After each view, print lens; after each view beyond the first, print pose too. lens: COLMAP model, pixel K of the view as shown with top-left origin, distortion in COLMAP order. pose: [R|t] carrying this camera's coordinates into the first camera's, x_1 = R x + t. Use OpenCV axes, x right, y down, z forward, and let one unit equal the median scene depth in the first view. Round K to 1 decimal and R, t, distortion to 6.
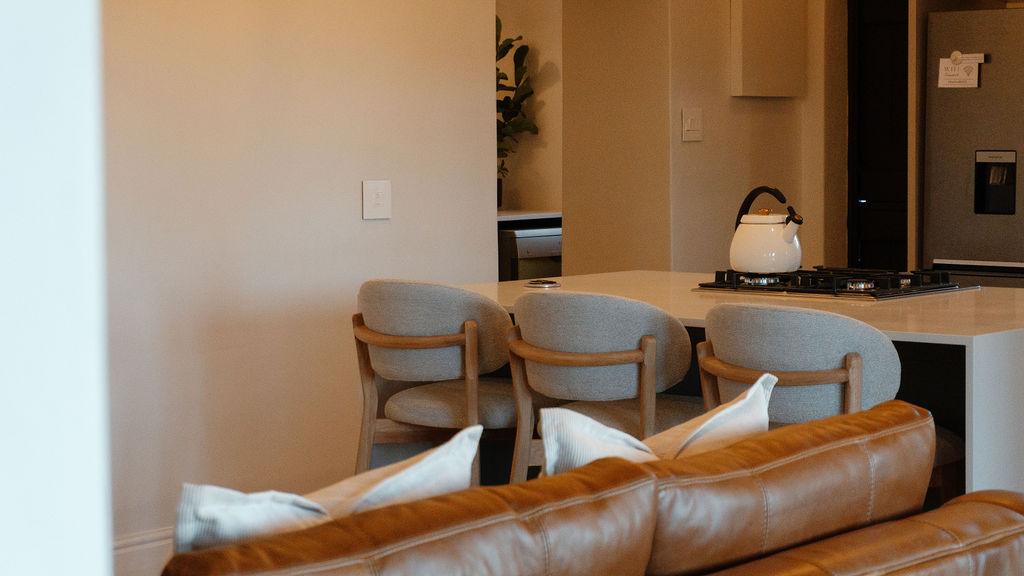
lens RADIAL K [[2131.7, 0, 512.0], [0, 2131.7, 288.0], [0, 0, 1]] dist [-0.006099, -0.057208]
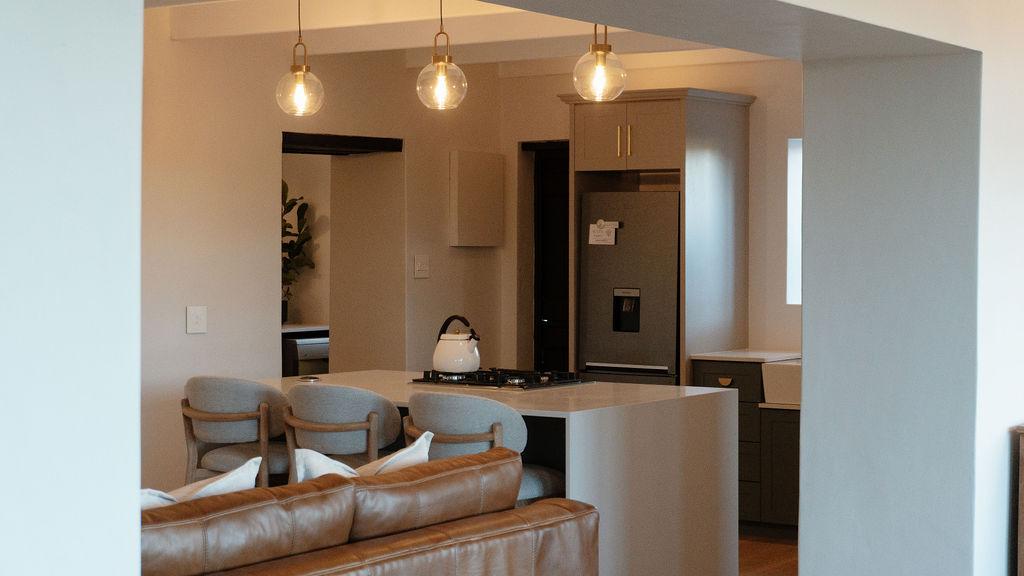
lens RADIAL K [[1775.5, 0, 512.0], [0, 1775.5, 288.0], [0, 0, 1]] dist [-0.022623, -0.077302]
pose [[0.993103, 0.009537, 0.116858, 0.010116], [-0.003404, 0.998611, -0.052570, -0.000715], [-0.117197, 0.051809, 0.991756, -0.274474]]
